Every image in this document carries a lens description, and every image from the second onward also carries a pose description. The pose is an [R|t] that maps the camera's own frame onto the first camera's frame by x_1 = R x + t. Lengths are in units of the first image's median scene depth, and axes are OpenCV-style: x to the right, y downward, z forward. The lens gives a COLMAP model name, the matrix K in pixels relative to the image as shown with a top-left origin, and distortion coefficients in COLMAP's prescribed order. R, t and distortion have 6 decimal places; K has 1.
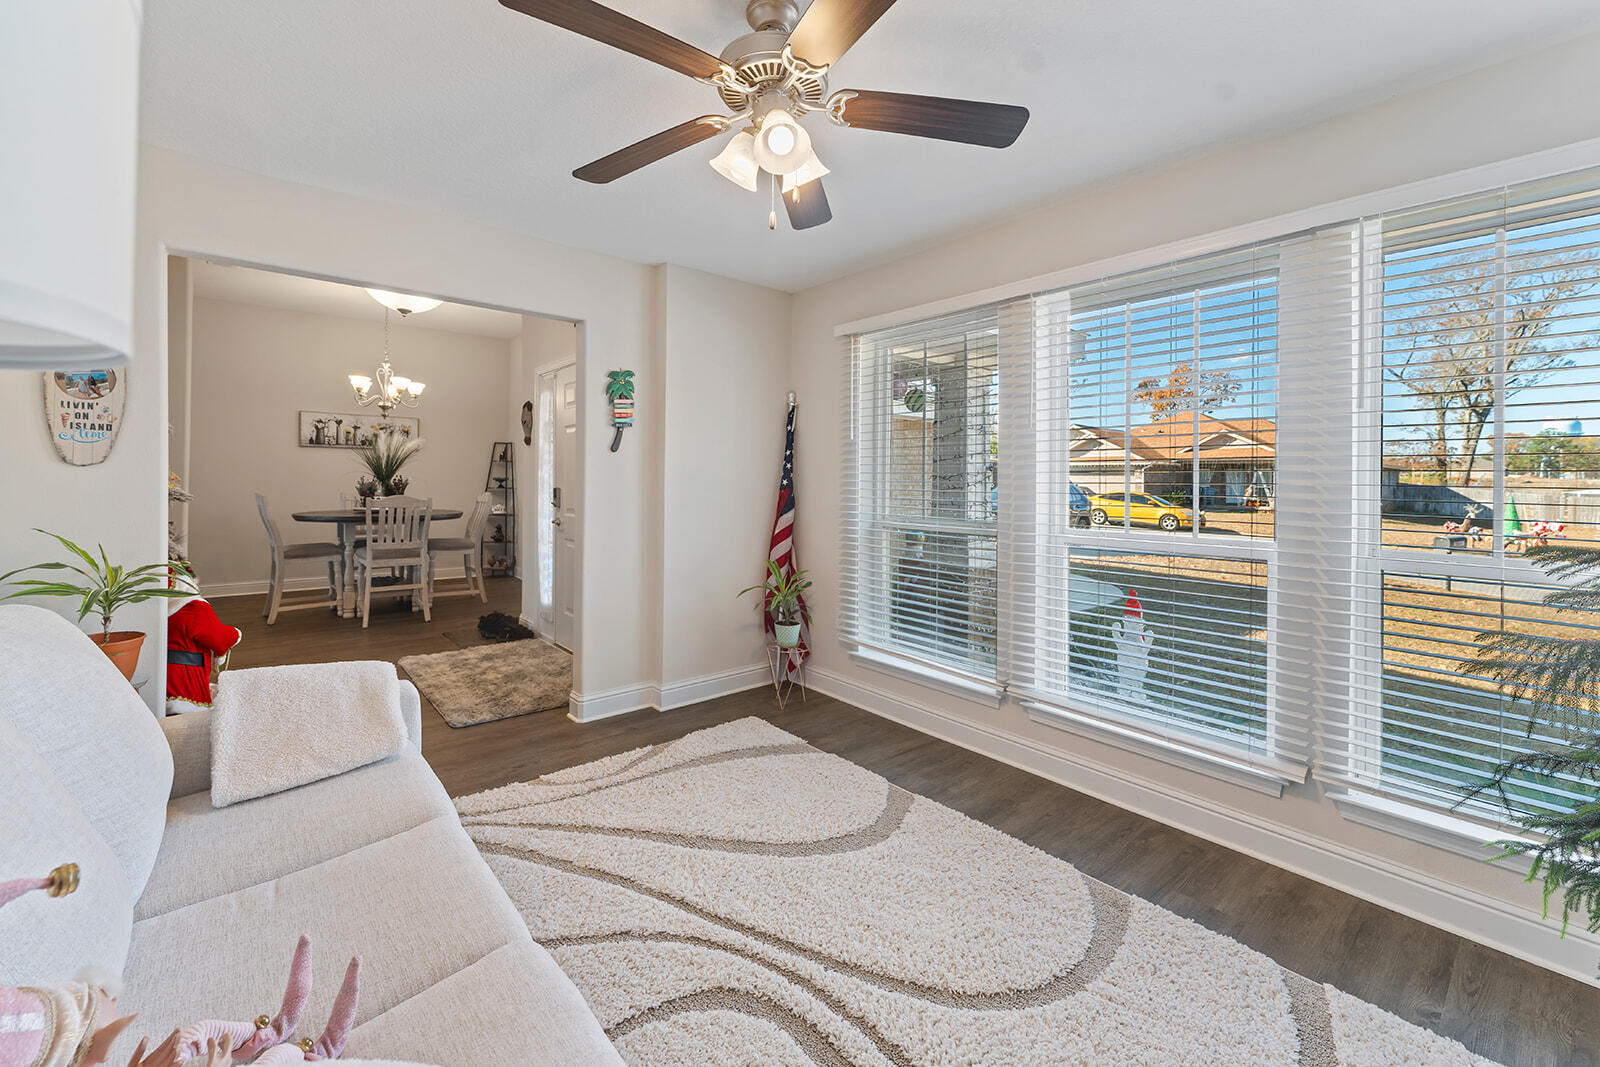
lens RADIAL K [[654.6, 0, 795.8], [0, 654.6, 490.5], [0, 0, 1]] dist [-0.001670, -0.000275]
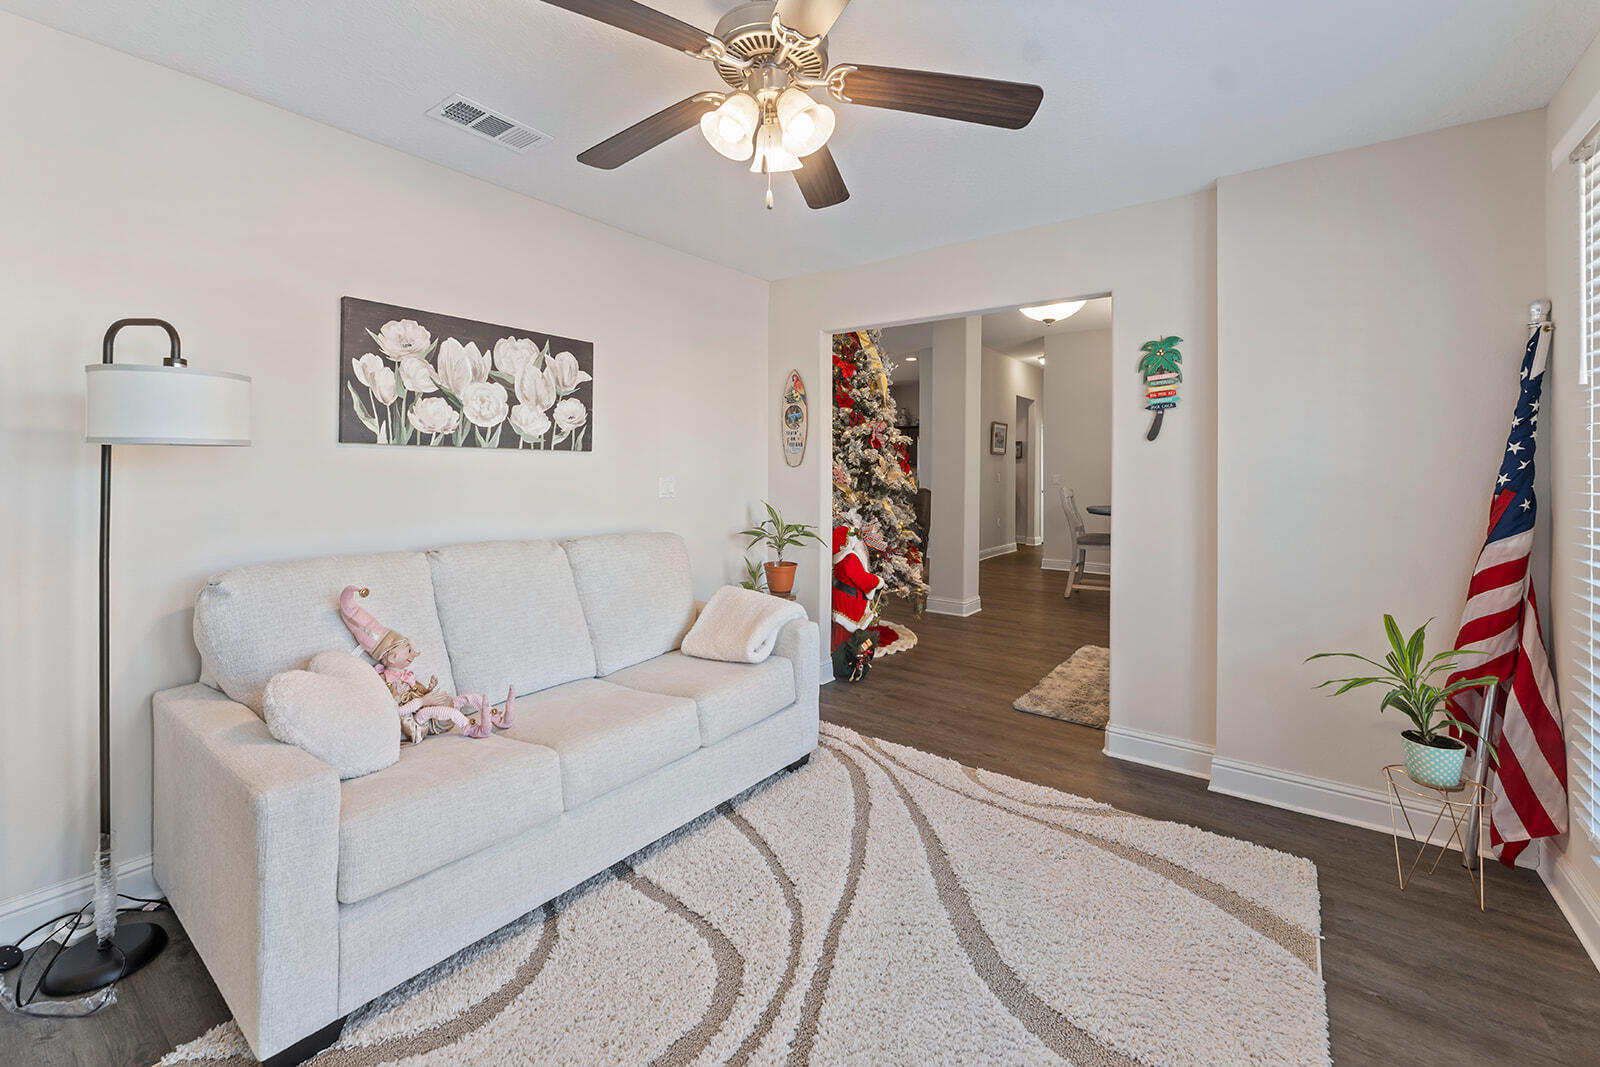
lens RADIAL K [[673.1, 0, 800.0], [0, 673.1, 464.4], [0, 0, 1]] dist [0.000226, -0.000102]
pose [[0.221420, -0.016432, -0.975040, 0.540087], [-0.017108, 0.999639, -0.020731, -0.004321], [0.975028, 0.021271, 0.221059, 0.469666]]
